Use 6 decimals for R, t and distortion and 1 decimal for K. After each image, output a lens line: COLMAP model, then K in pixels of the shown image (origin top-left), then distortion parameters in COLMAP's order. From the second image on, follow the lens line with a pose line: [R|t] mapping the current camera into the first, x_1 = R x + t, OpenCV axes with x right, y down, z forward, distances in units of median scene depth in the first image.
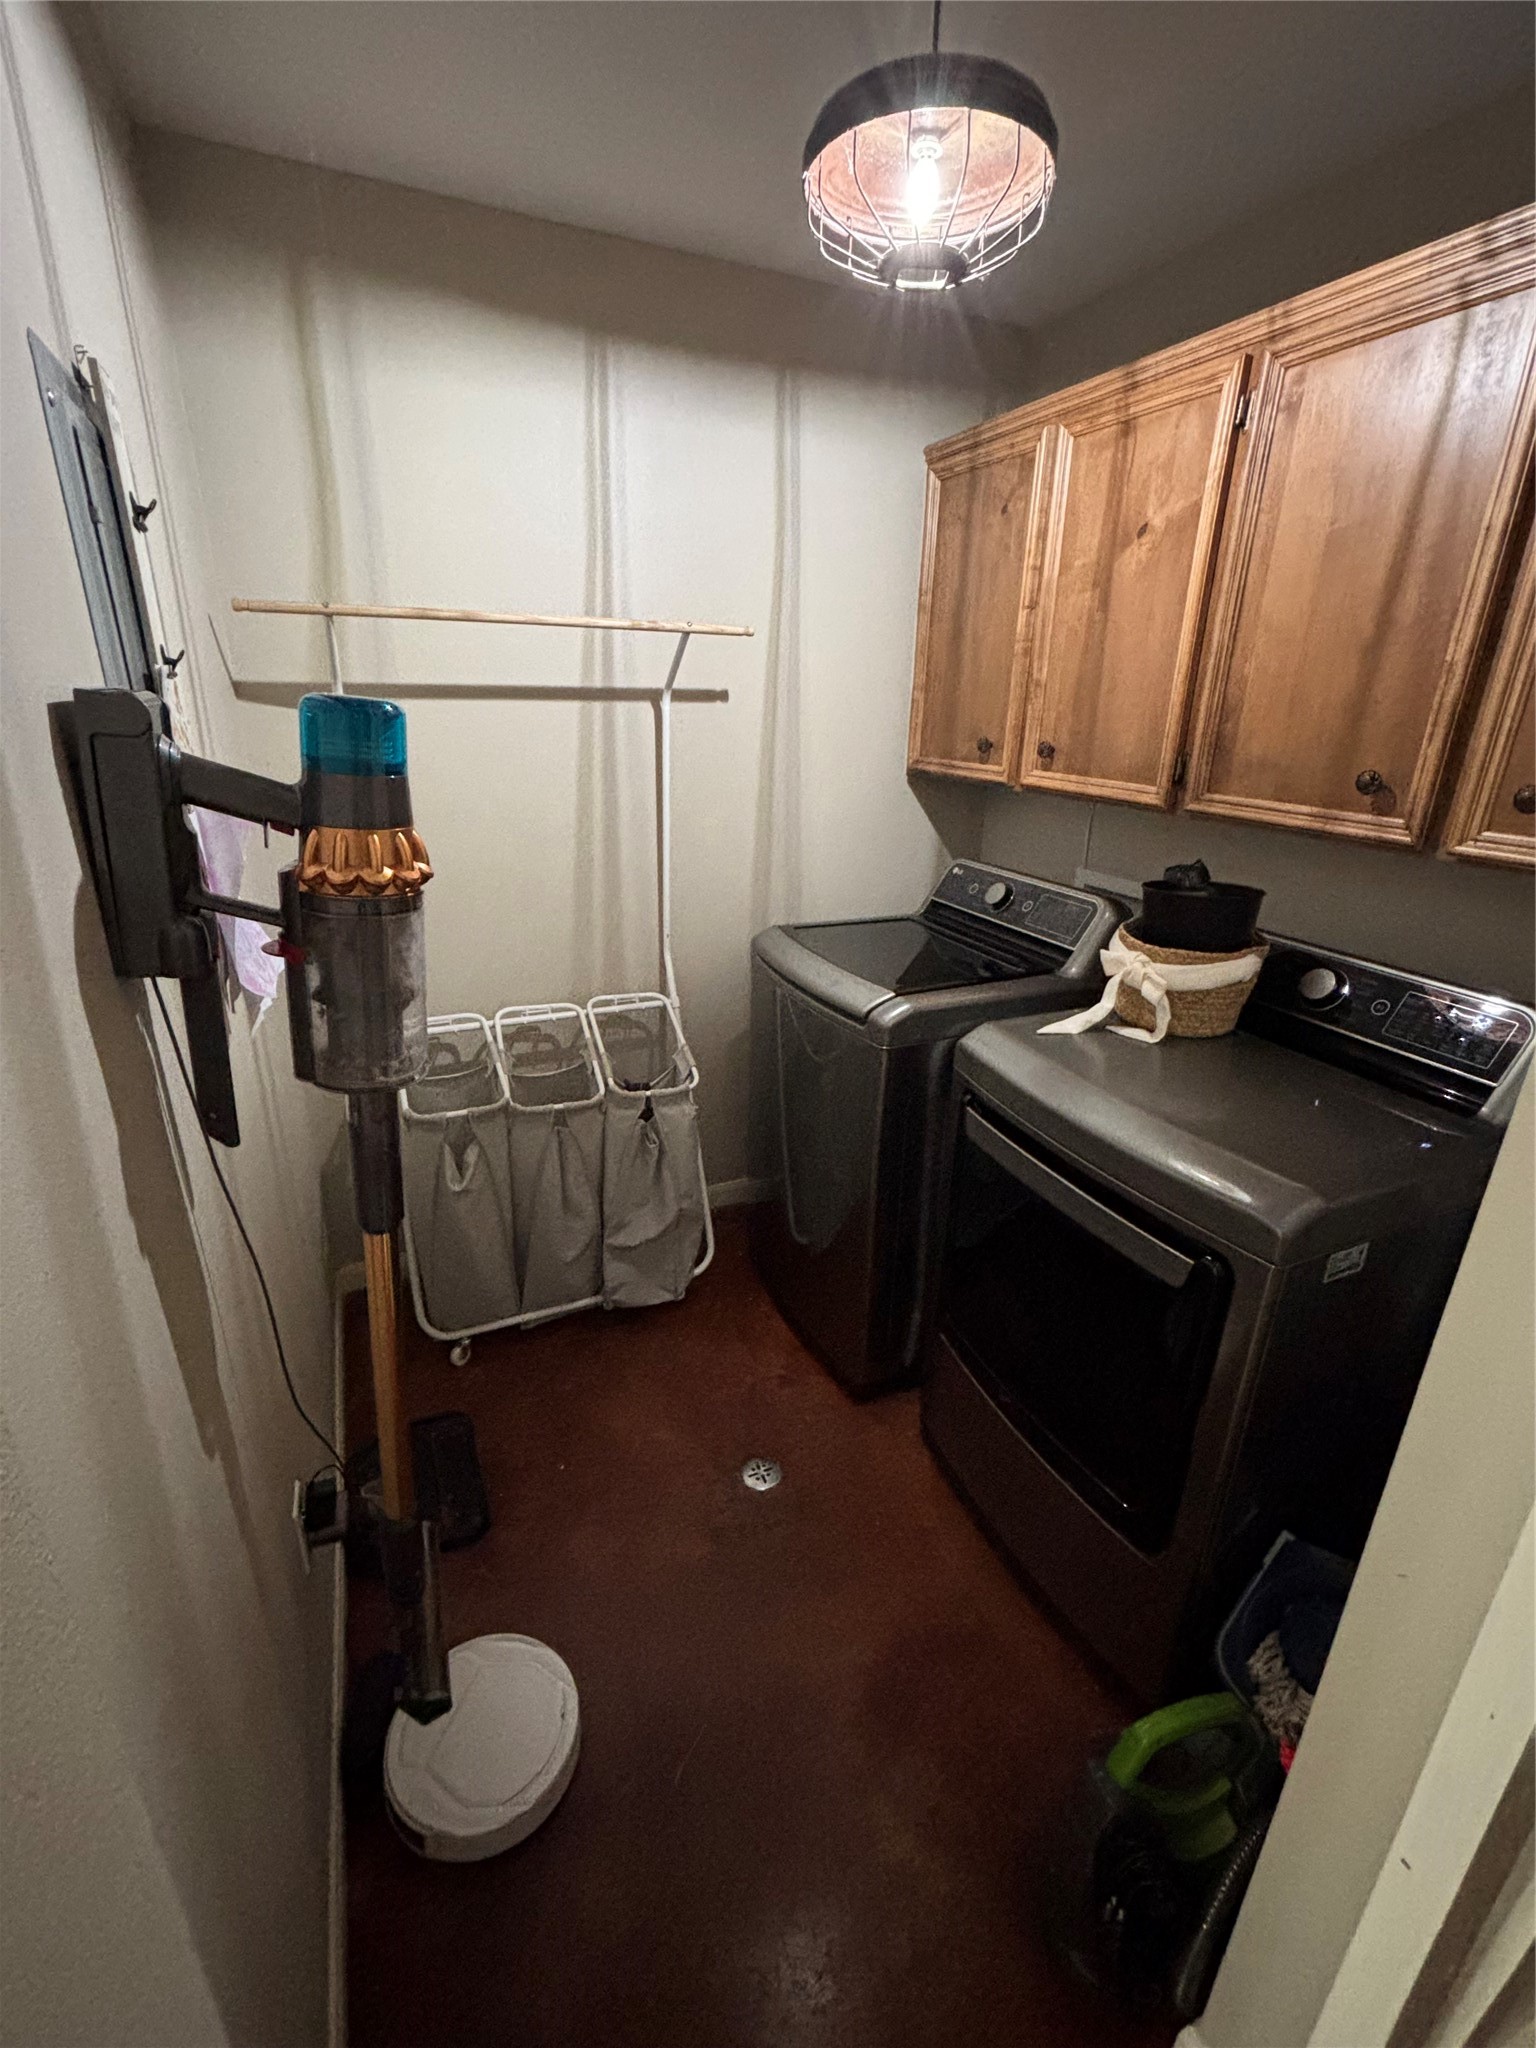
lens RADIAL K [[897.2, 0, 764.7], [0, 897.2, 1020.5], [0, 0, 1]] dist [-0.009691, 0.000127]
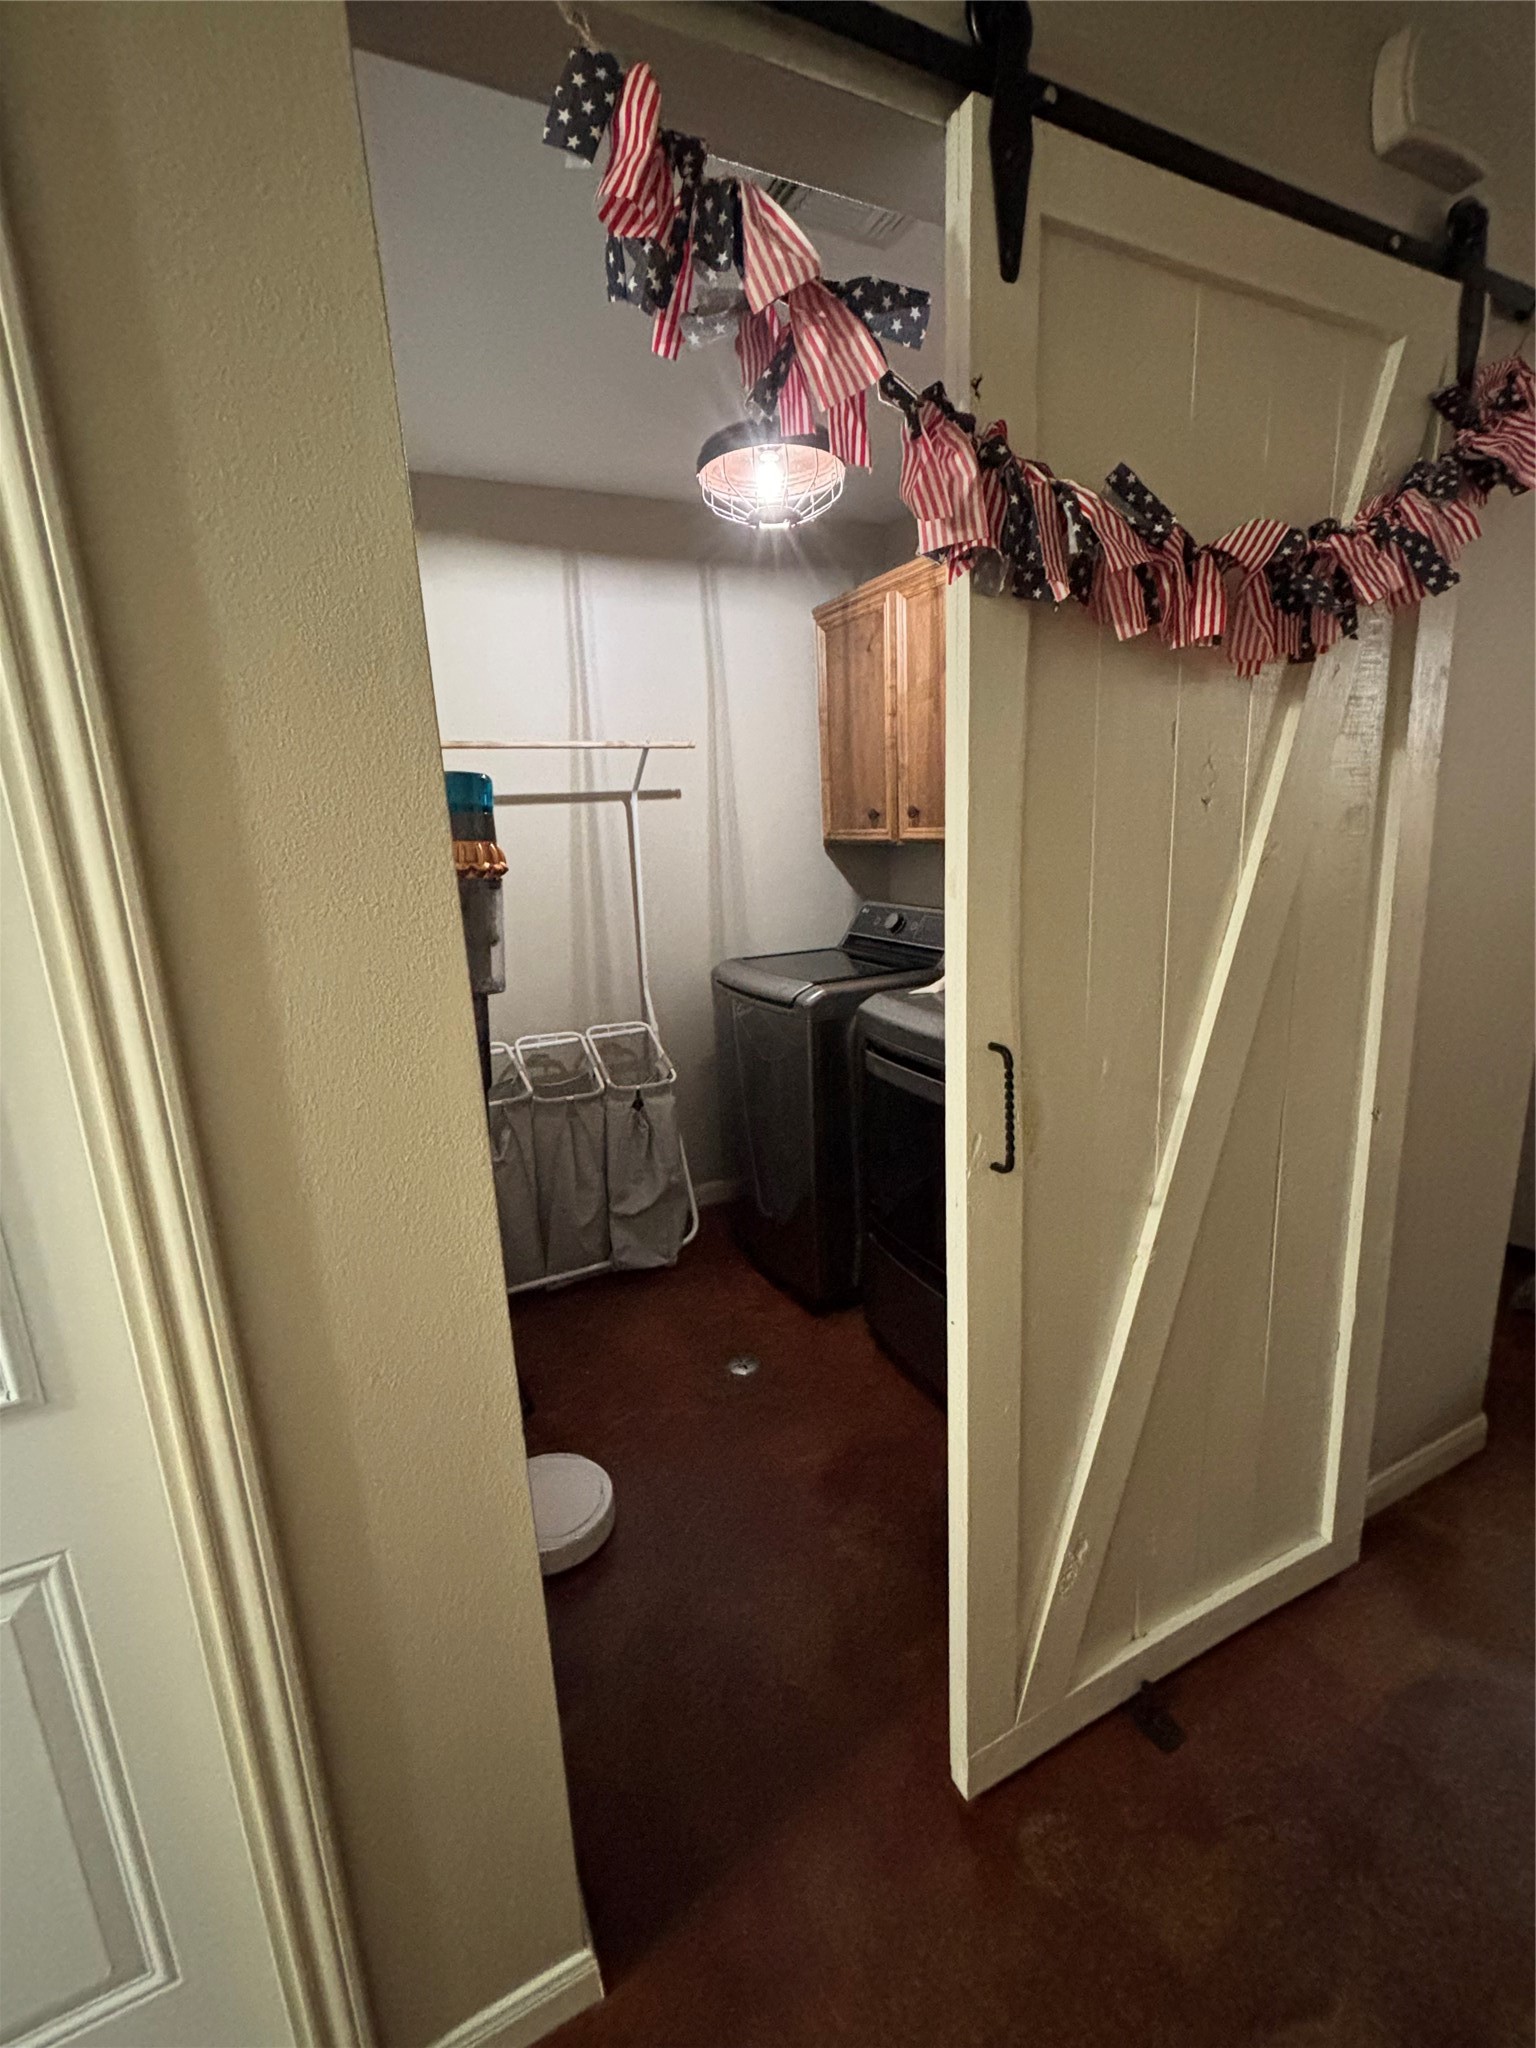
lens RADIAL K [[897.2, 0, 769.8], [0, 897.2, 1026.7], [0, 0, 1]] dist [-0.009691, 0.000127]
pose [[0.996837, -0.073415, 0.030441, 0.026810], [0.076640, 0.989365, -0.123624, 0.165982], [-0.021041, 0.125566, 0.991862, -0.297076]]
